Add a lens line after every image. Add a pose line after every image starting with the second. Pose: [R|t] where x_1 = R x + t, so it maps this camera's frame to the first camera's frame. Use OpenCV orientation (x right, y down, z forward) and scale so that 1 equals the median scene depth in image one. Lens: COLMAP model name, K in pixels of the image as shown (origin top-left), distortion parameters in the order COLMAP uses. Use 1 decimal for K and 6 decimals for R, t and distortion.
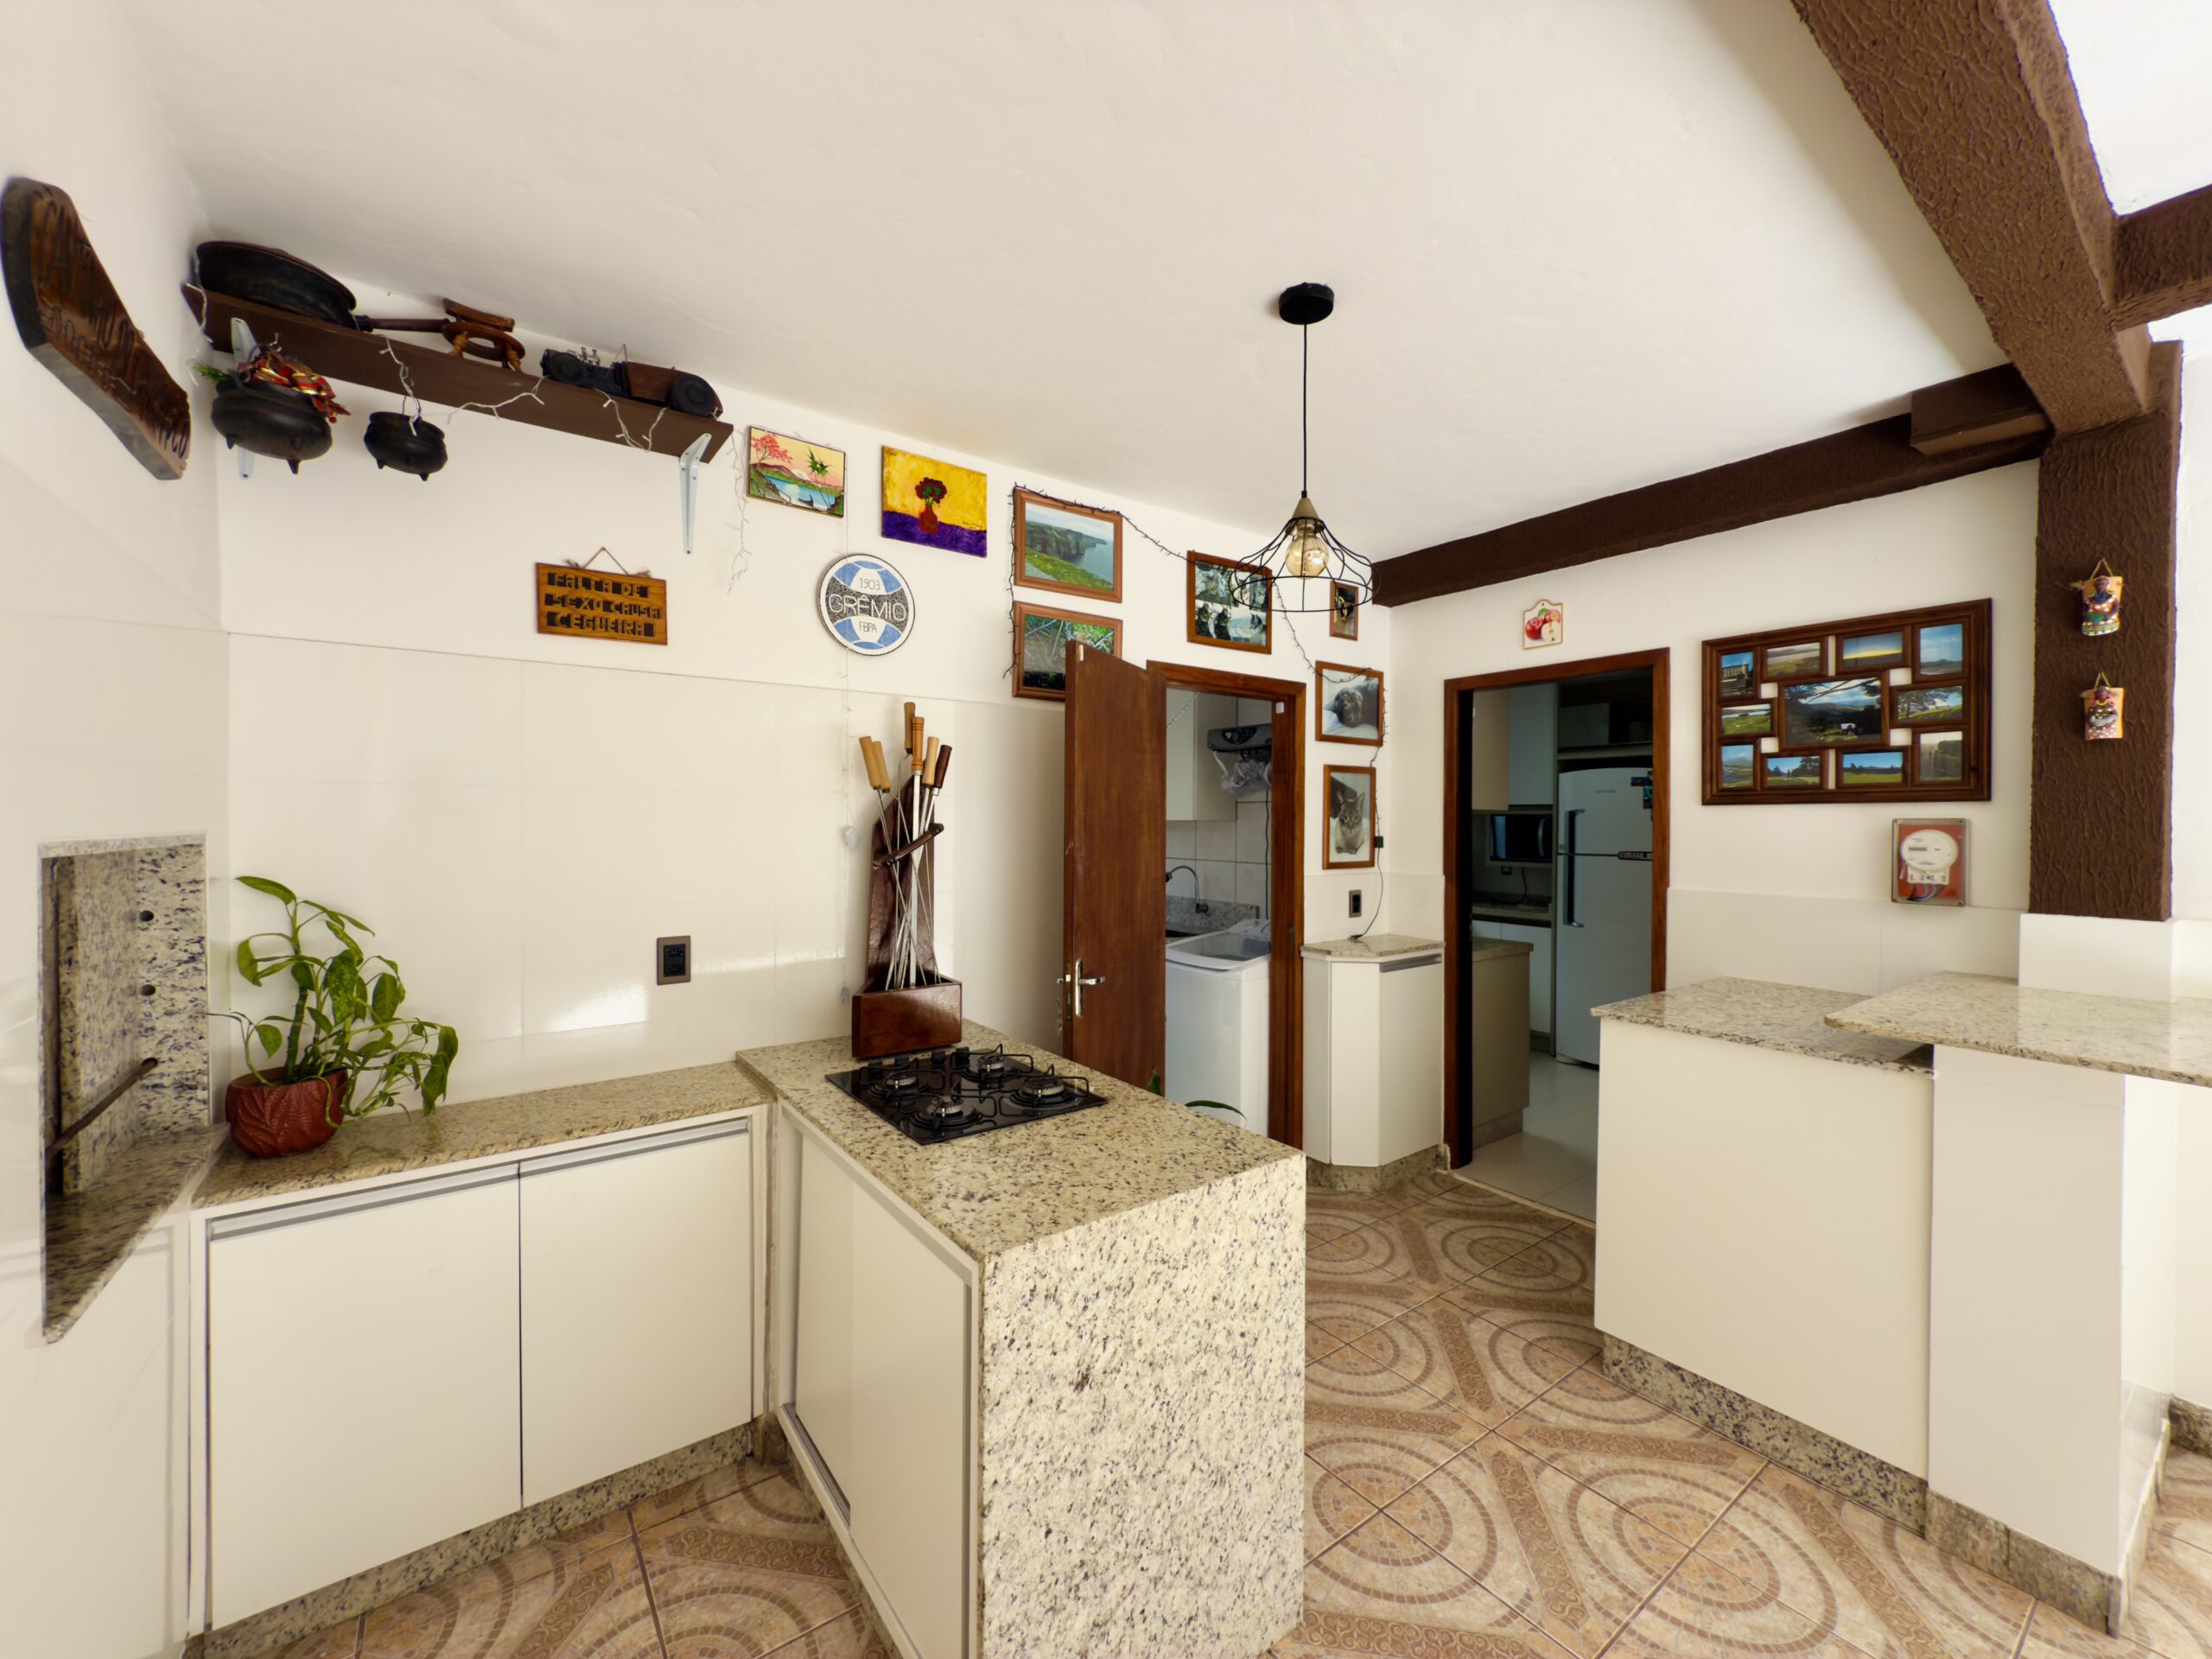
lens RADIAL K [[895.4, 0, 1089.3], [0, 895.4, 814.4], [0, 0, 1]] dist [-0.000989, 0.000014]
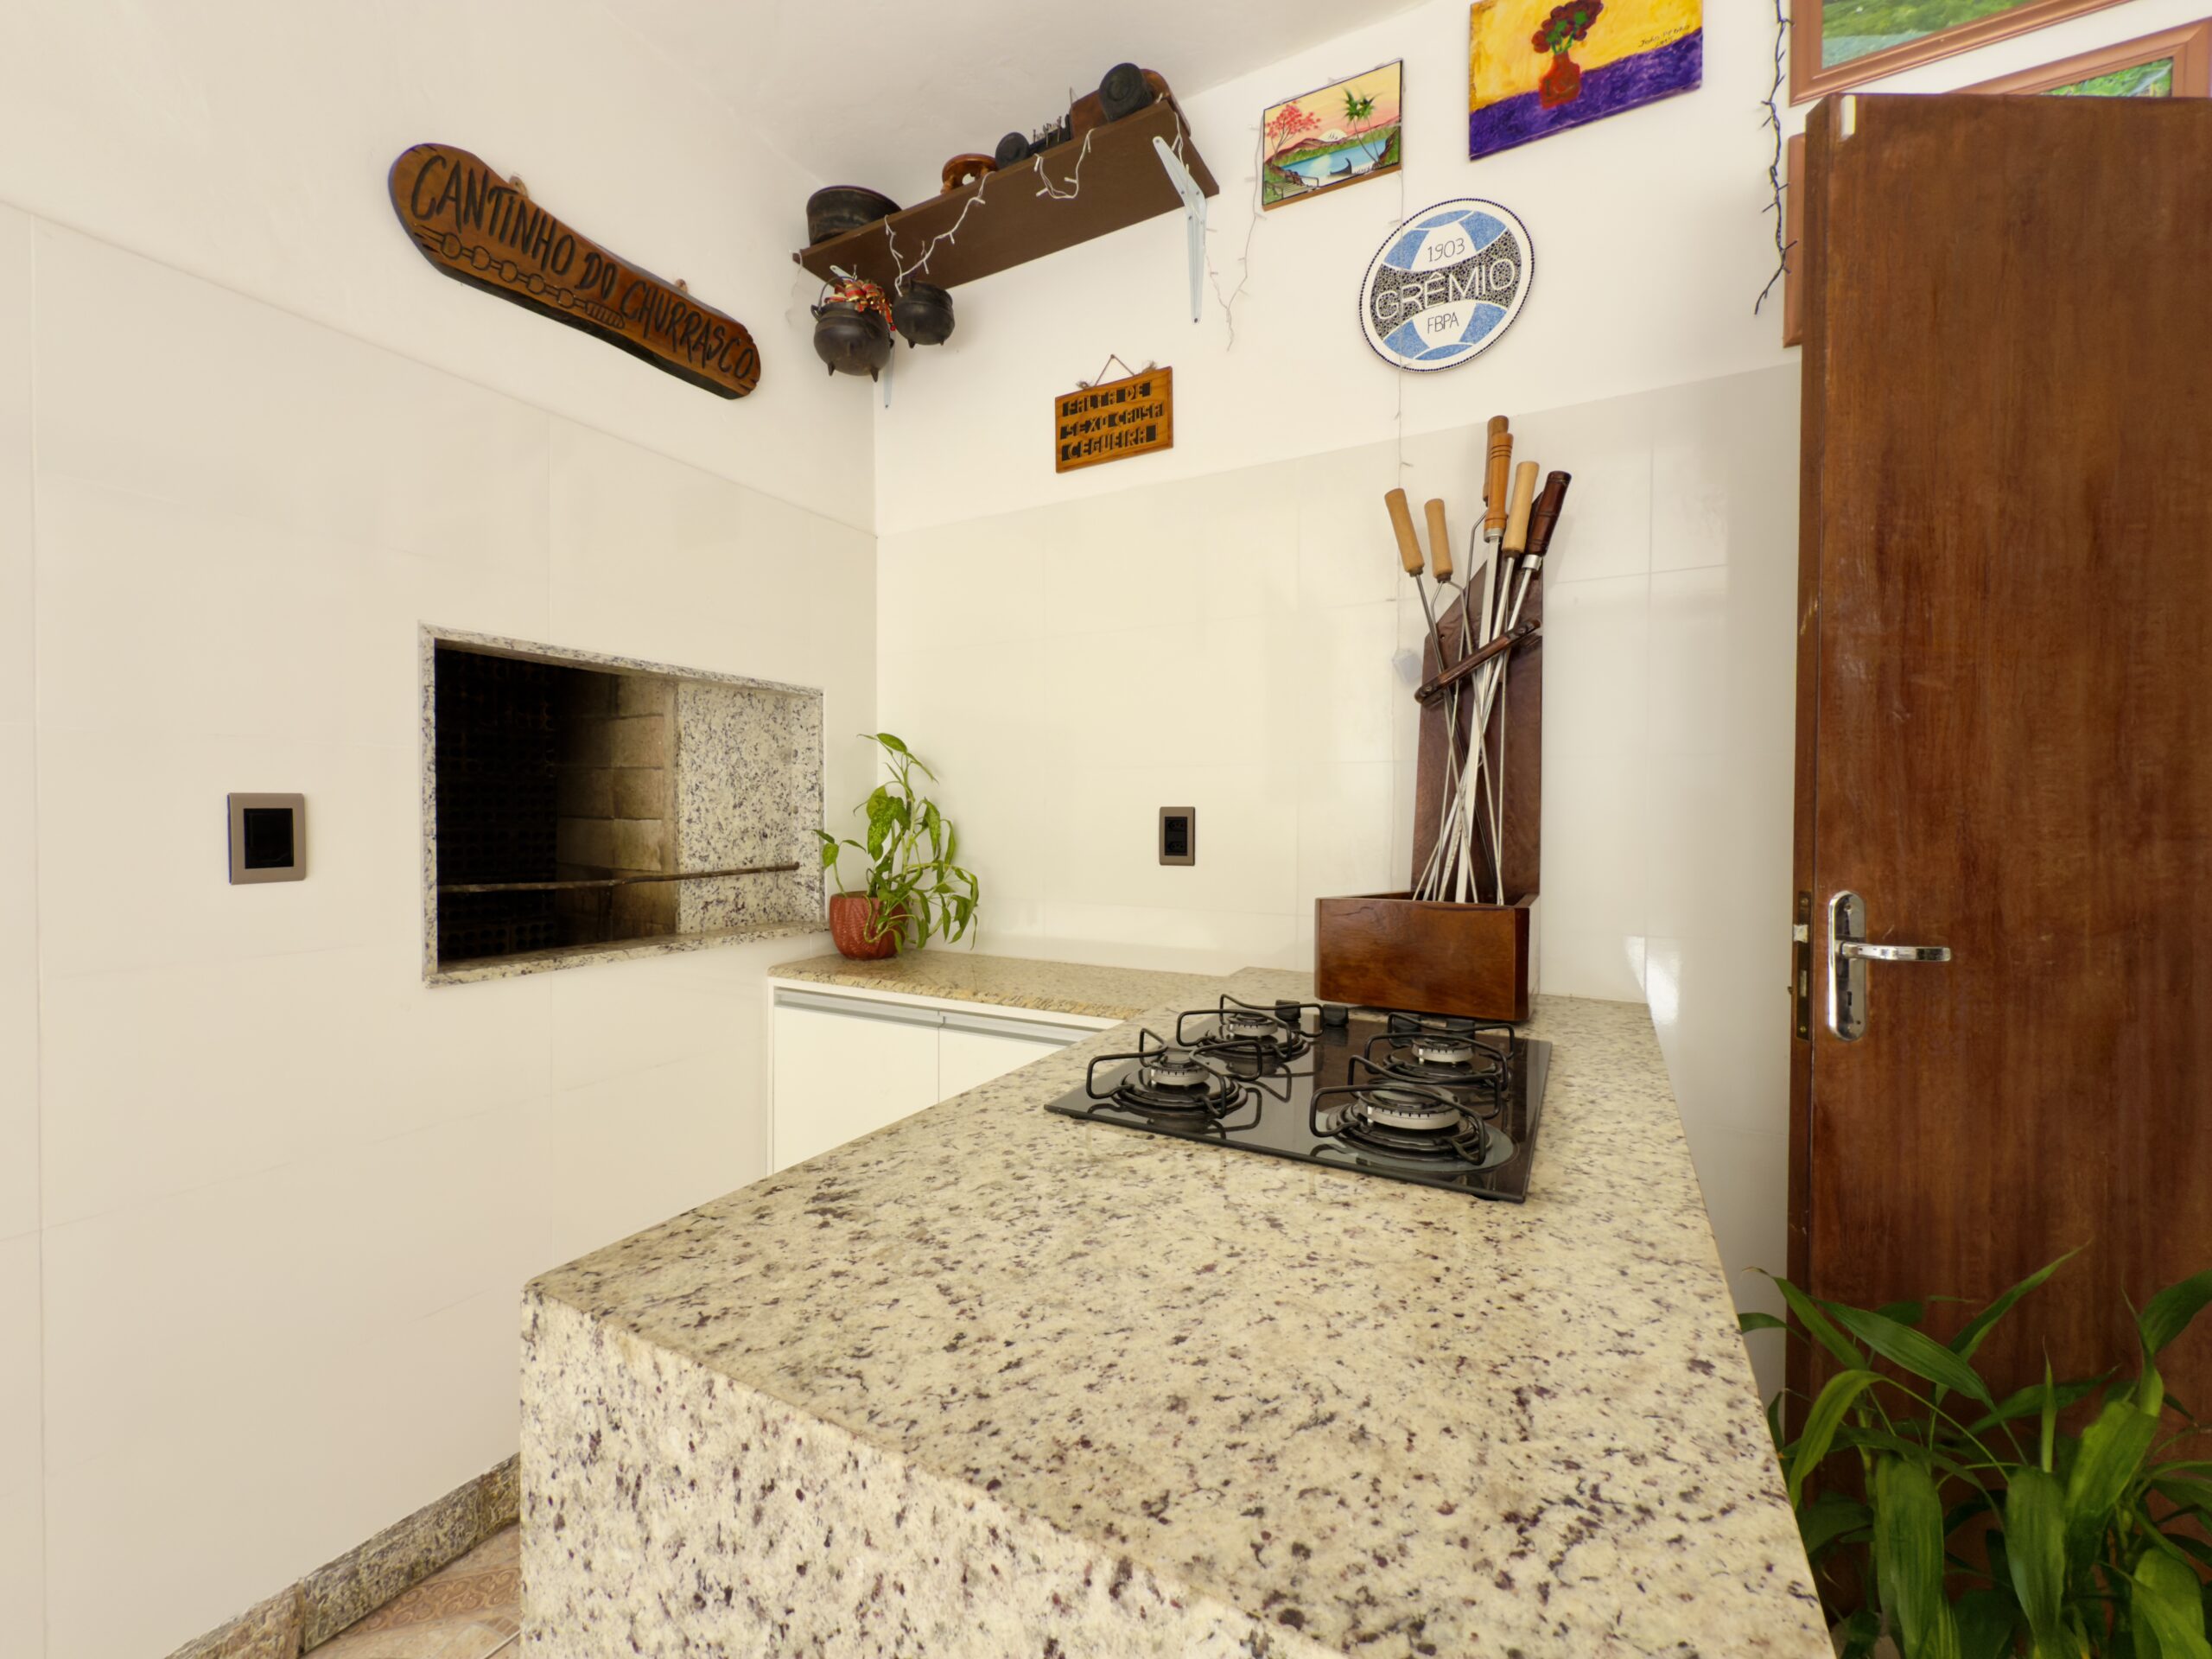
lens RADIAL K [[895.4, 0, 1089.3], [0, 895.4, 814.4], [0, 0, 1]] dist [-0.000989, 0.000014]
pose [[0.429790, 0.003649, -0.902921, 0.214319], [-0.001591, 0.999993, 0.003284, 0.133004], [0.902927, 0.000025, 0.429793, 0.553347]]
